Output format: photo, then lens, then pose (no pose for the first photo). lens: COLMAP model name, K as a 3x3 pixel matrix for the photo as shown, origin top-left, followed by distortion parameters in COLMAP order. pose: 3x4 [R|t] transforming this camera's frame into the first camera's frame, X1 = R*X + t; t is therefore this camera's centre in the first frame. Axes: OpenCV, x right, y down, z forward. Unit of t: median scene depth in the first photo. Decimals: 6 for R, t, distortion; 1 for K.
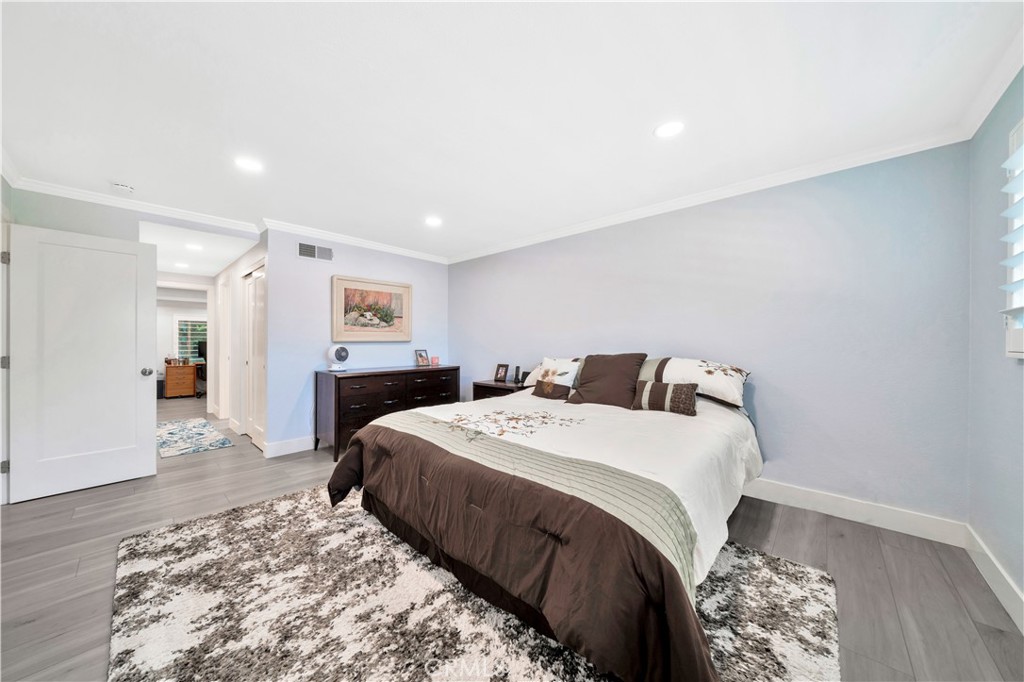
lens RADIAL K [[350.9, 0, 510.9], [0, 350.9, 340.1], [0, 0, 1]] dist [-0.007595, 0.000200]
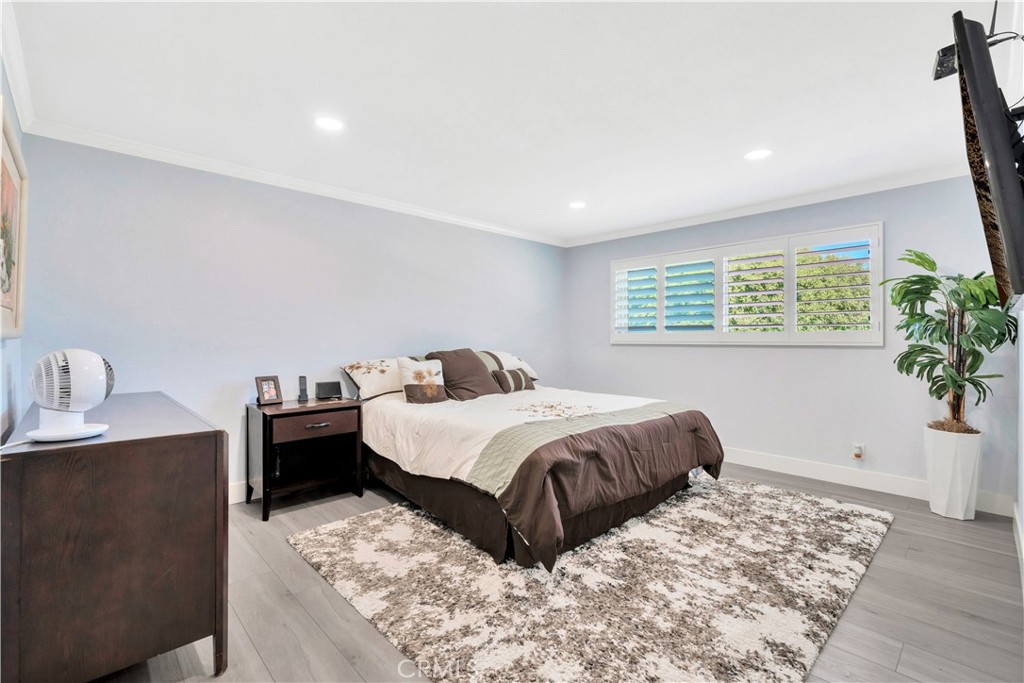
lens RADIAL K [[455.6, 0, 510.3], [0, 455.6, 338.0], [0, 0, 1]] dist [-0.001226, -0.000318]
pose [[0.072258, -0.005661, 0.997370, -1.753114], [-0.003293, 0.999977, 0.005914, -0.004360], [-0.997381, -0.003712, 0.072238, 1.243084]]
